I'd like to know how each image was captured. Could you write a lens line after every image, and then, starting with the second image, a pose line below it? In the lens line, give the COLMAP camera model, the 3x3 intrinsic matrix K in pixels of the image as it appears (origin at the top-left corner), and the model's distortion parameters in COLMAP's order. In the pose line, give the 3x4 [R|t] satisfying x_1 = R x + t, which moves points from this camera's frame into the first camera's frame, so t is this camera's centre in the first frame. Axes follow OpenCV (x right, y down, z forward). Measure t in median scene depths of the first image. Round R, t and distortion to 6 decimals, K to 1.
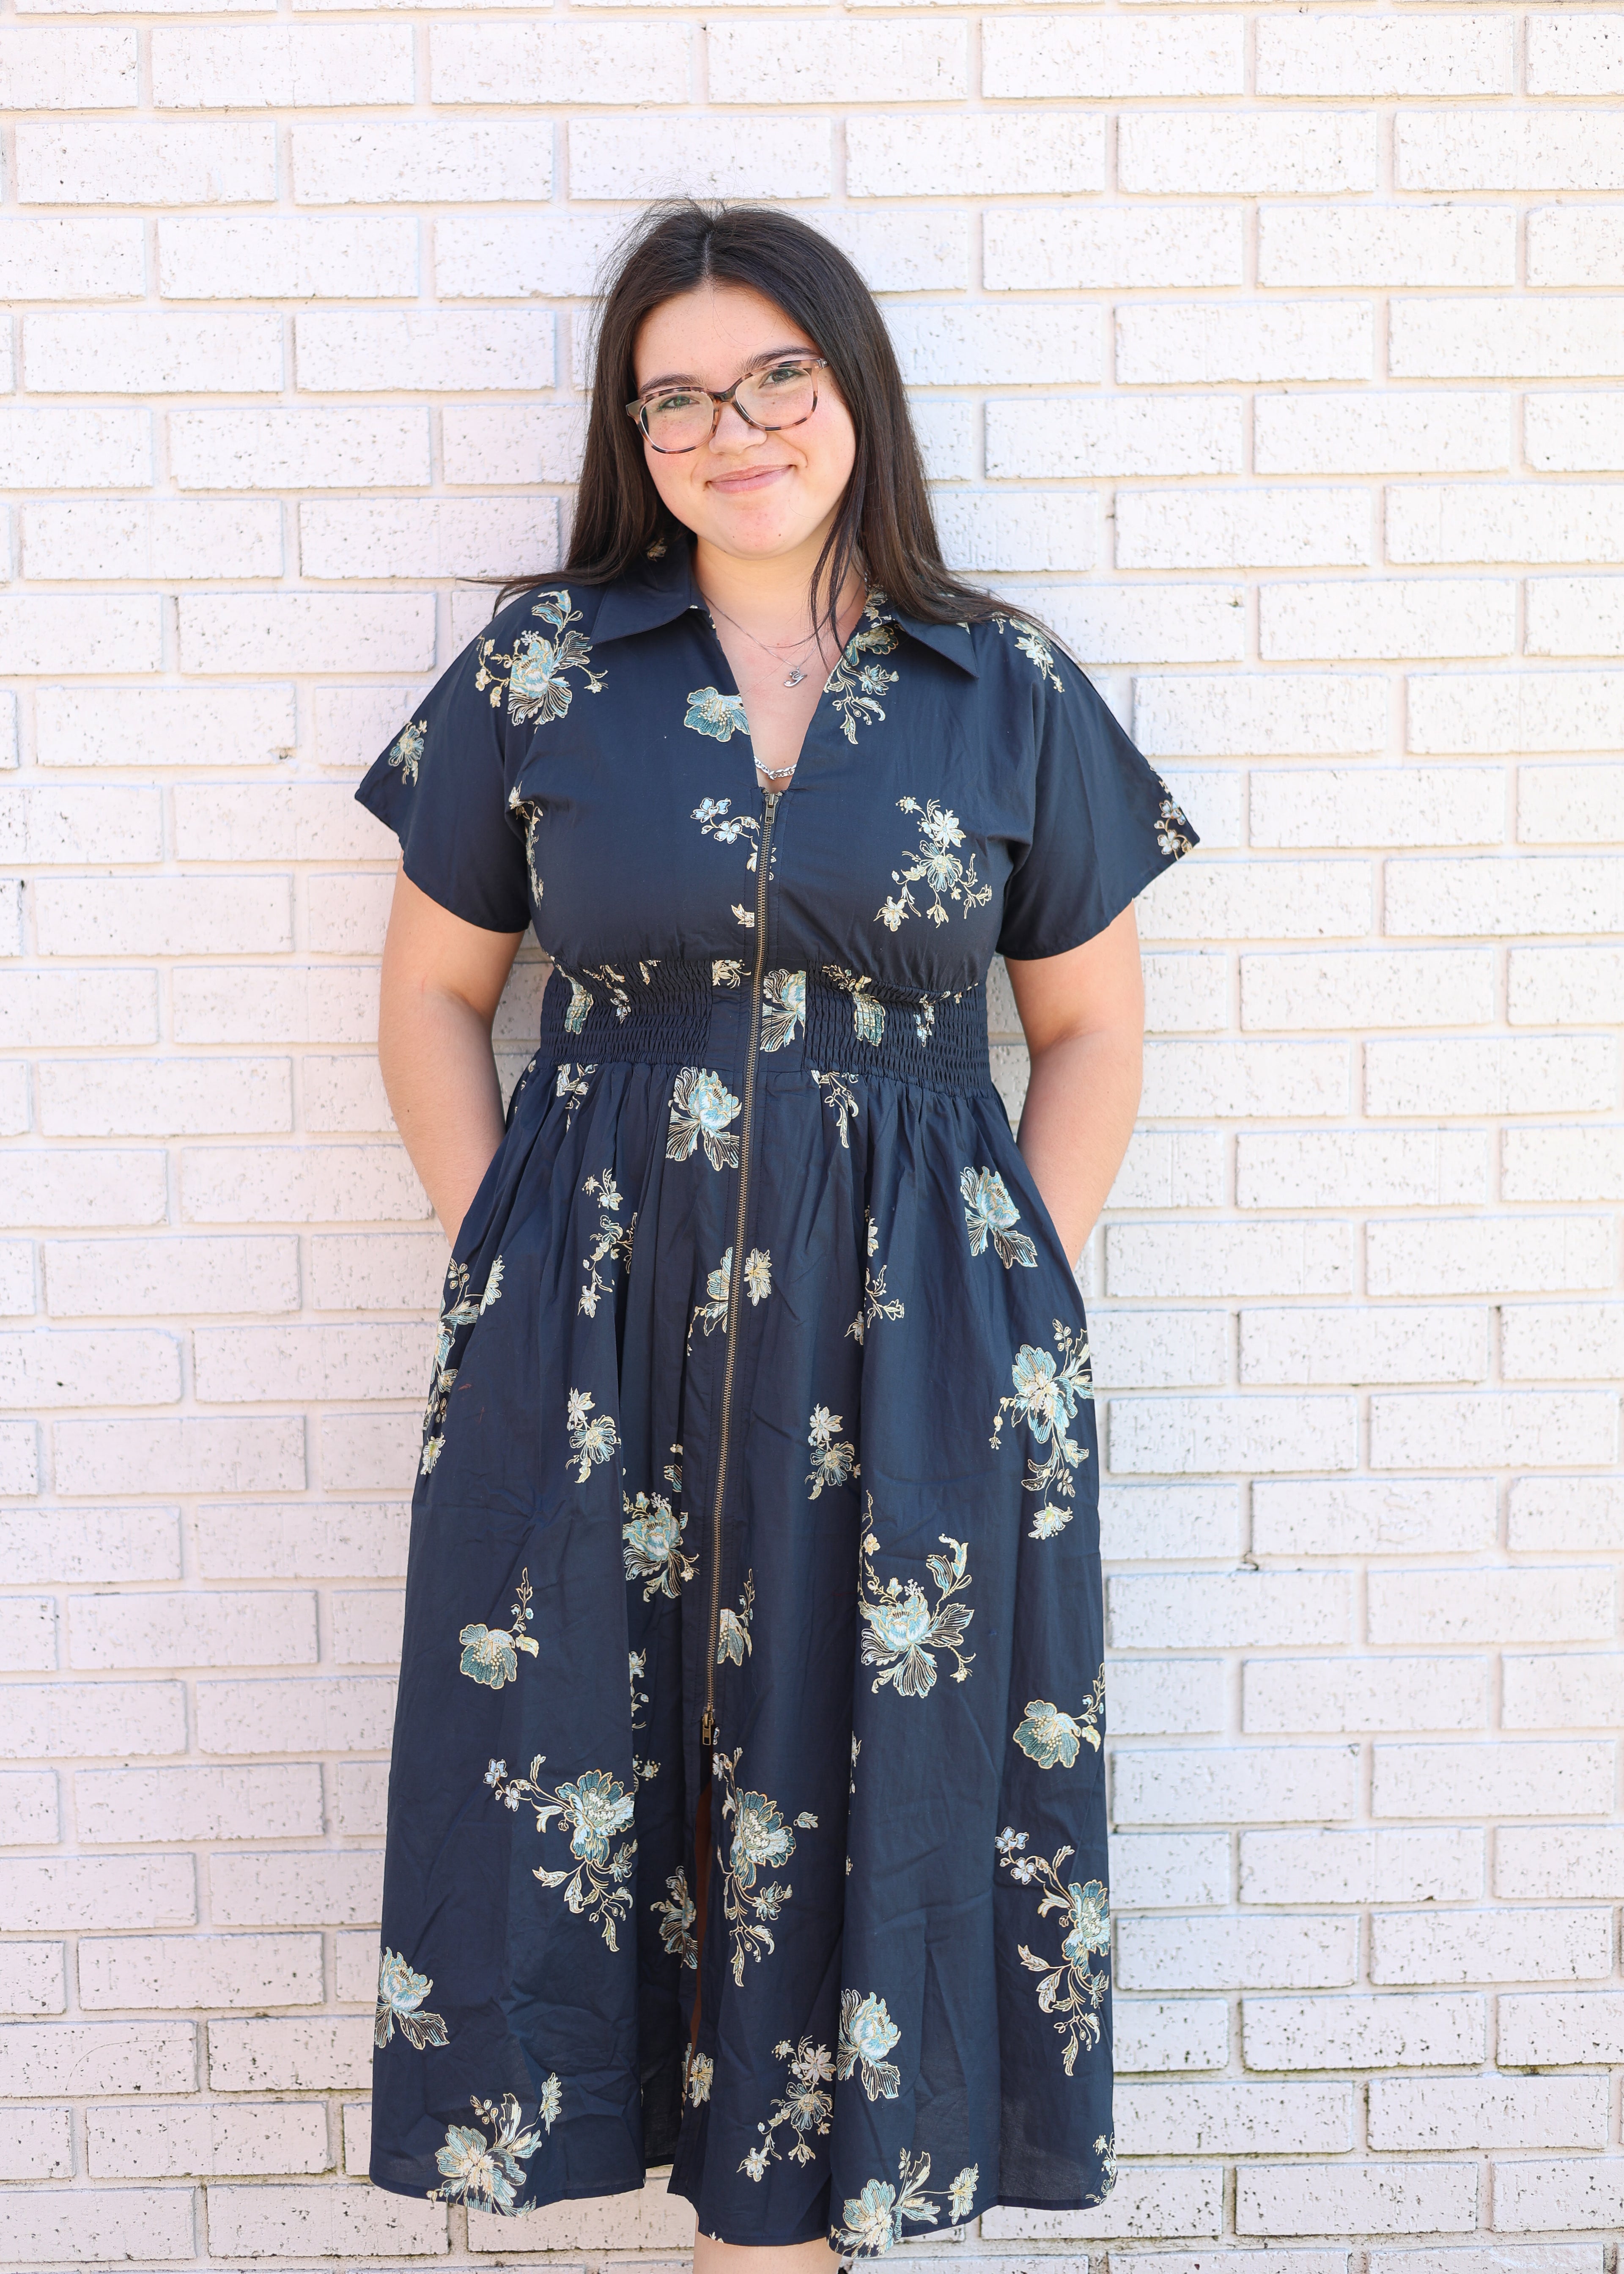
lens RADIAL K [[3395.5, 0, 816.4], [0, 3395.5, 1077.7], [0, 0, 1]] dist [0.040086, -0.238881]
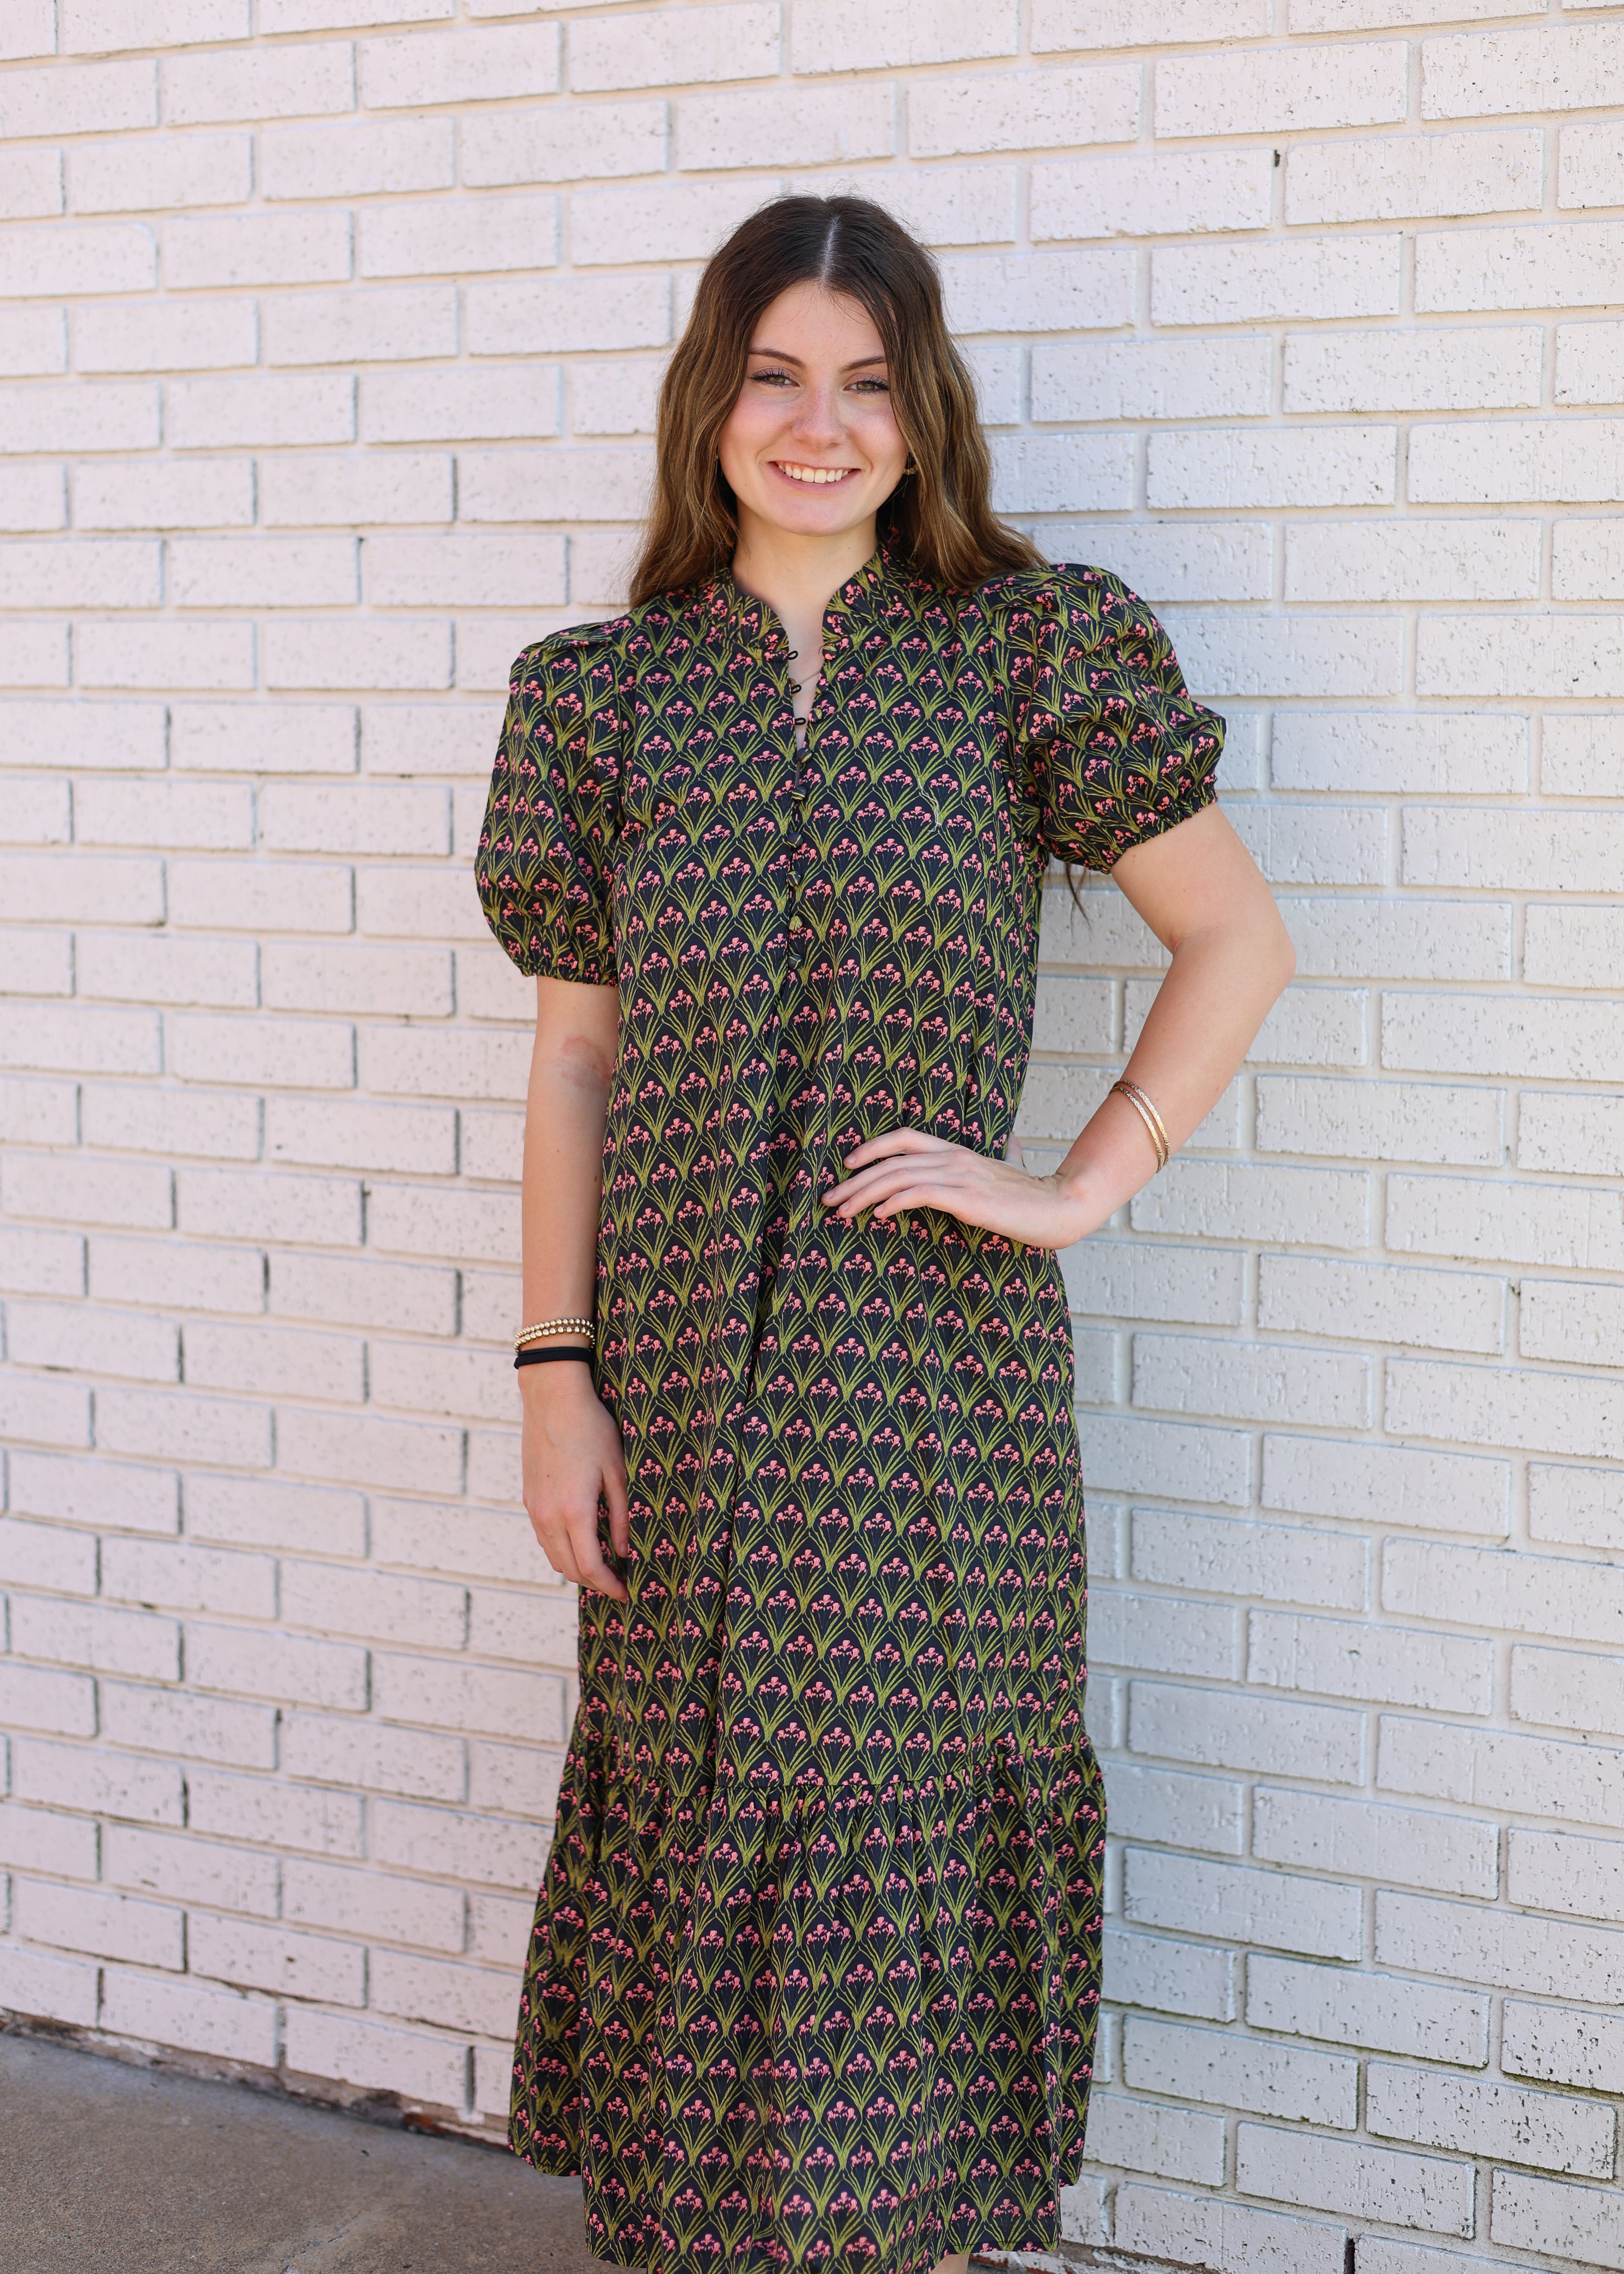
lens RADIAL K [[3395.5, 0, 816.4], [0, 3395.5, 1077.7], [0, 0, 1]] dist [0.040086, -0.238881]
pose [[0.886136, 0.070002, -0.458108, 0.322799], [-0.071479, 0.997342, 0.014136, 0.014437], [0.457880, 0.020218, 0.888784, 0.055803]]
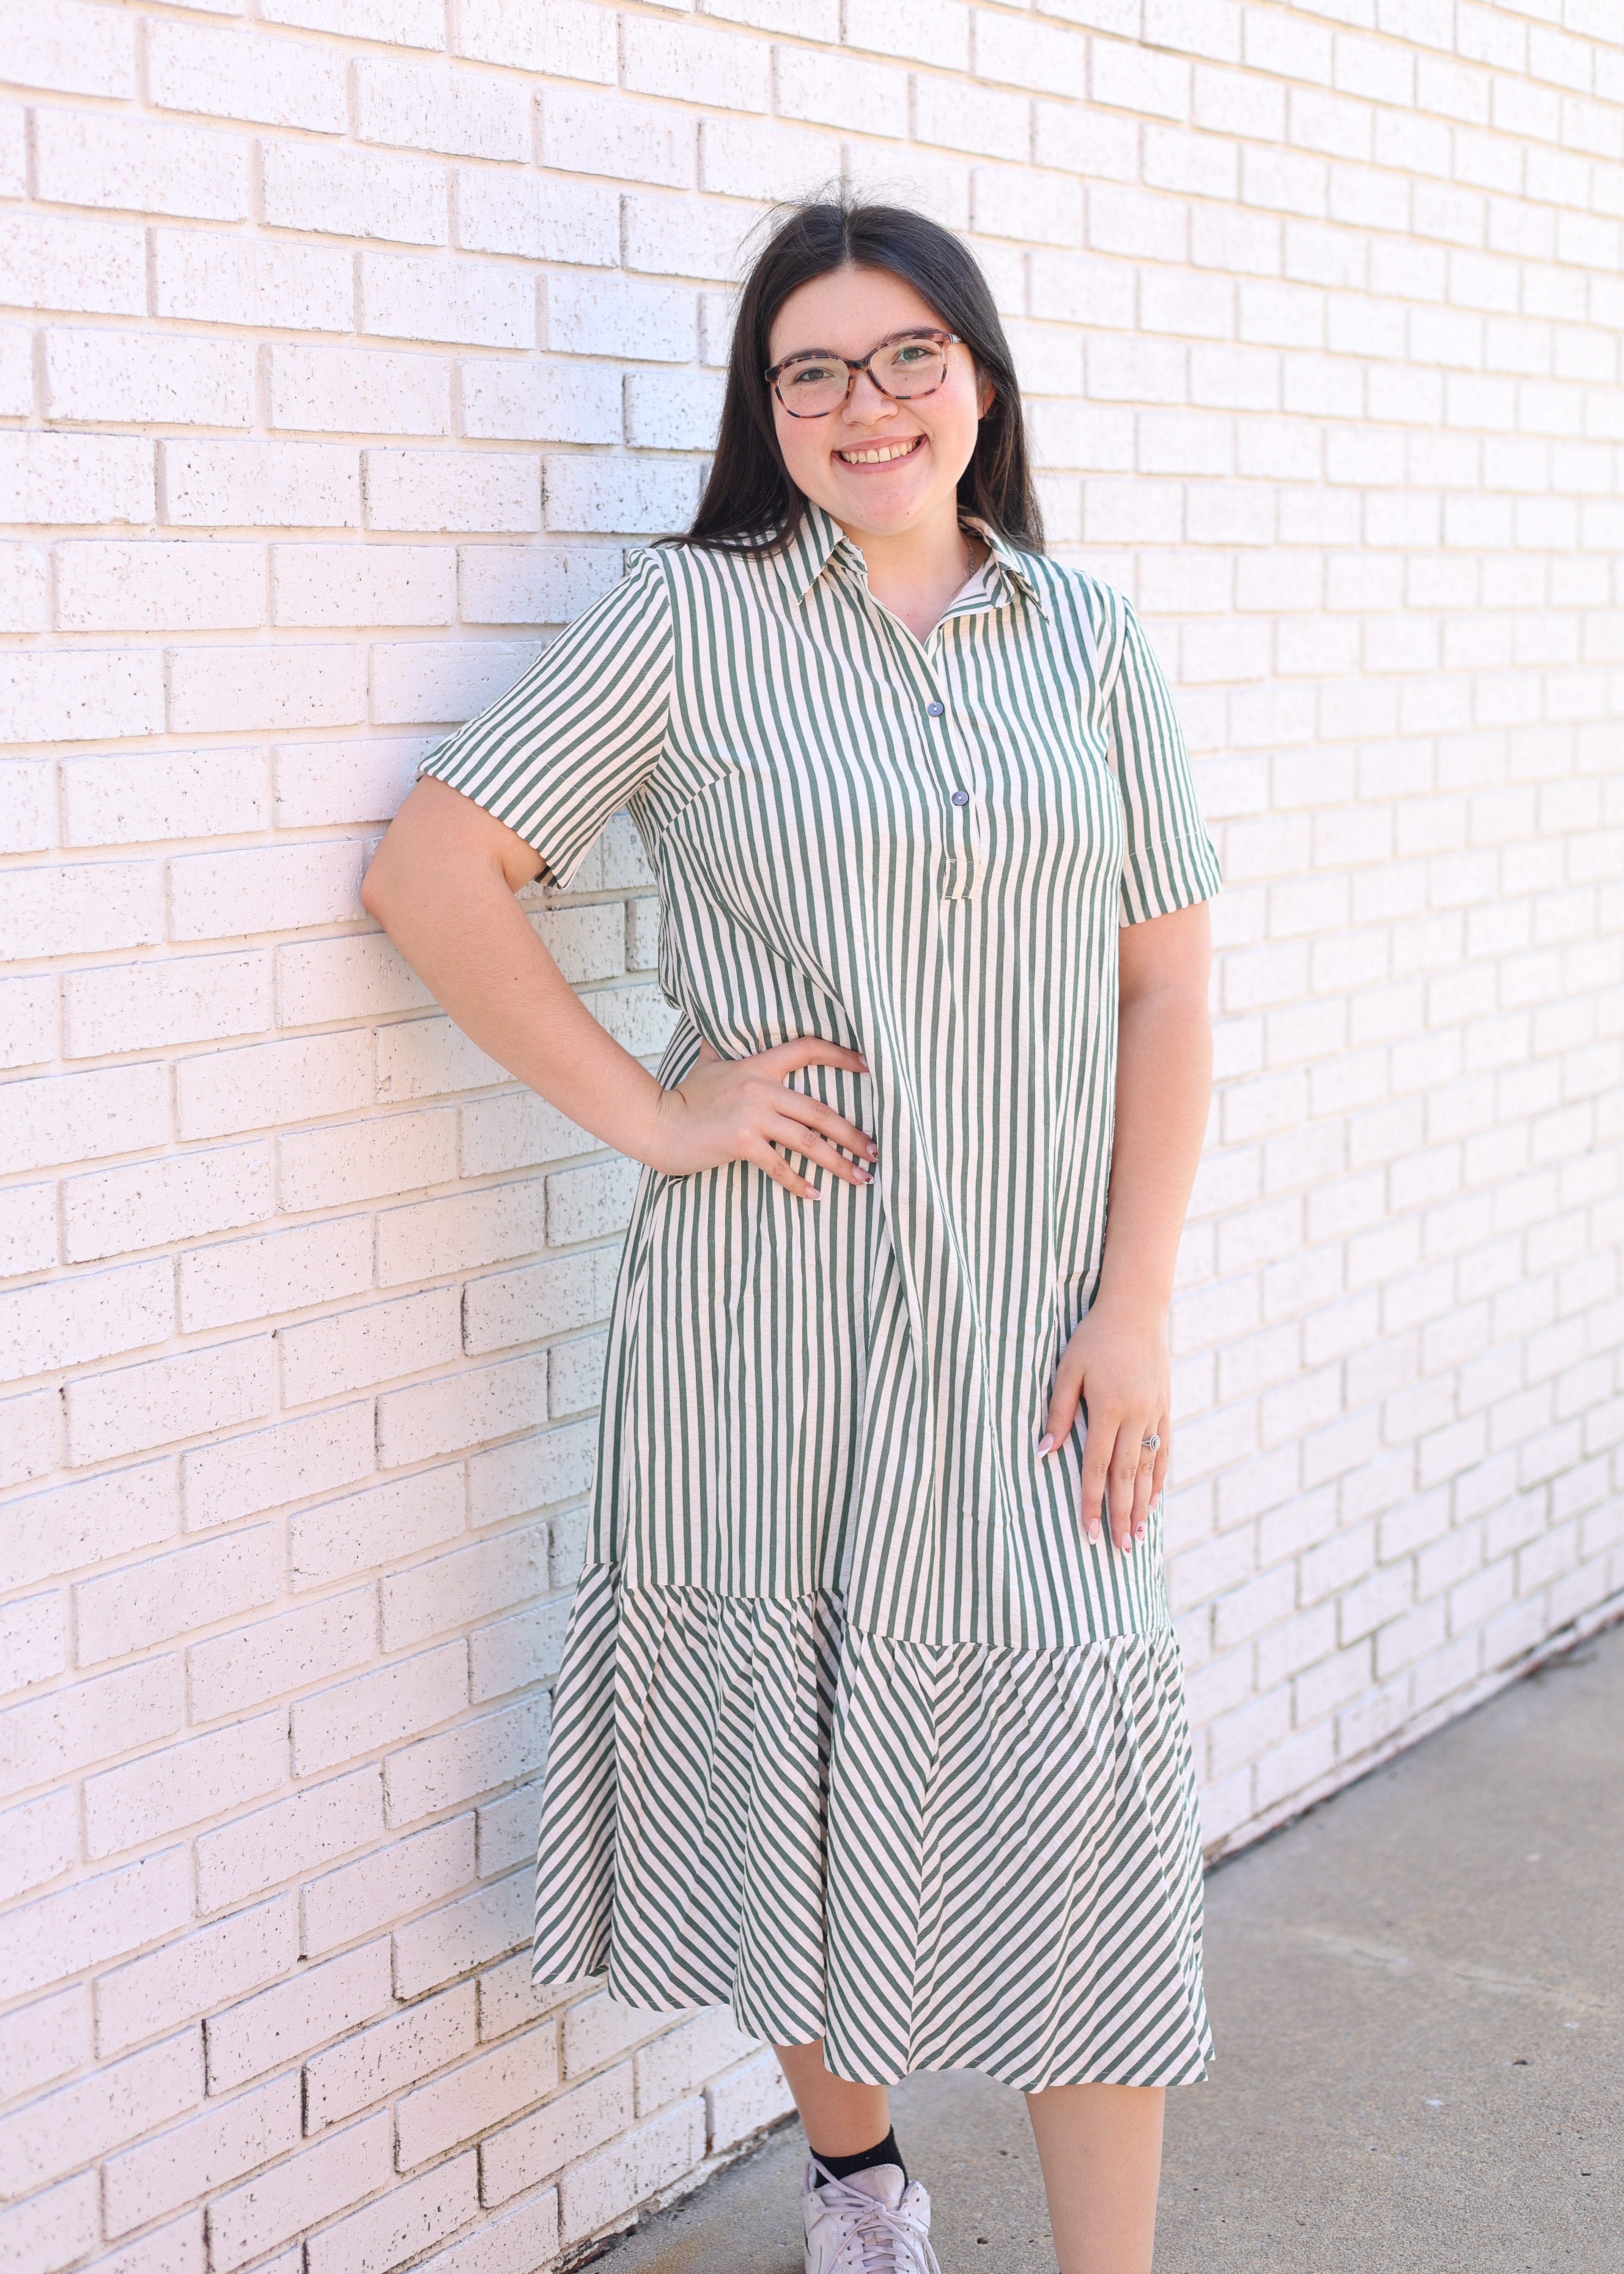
lens RADIAL K [[3395.5, 0, 816.4], [0, 3395.5, 1077.7], [0, 0, 1]] dist [0.040086, -0.238881]
pose [[0.601238, -0.106359, 0.791960, -1.504491], [0.103005, 0.993149, 0.055180, -0.023540], [-0.792403, 0.048400, 0.608074, 0.305789]]
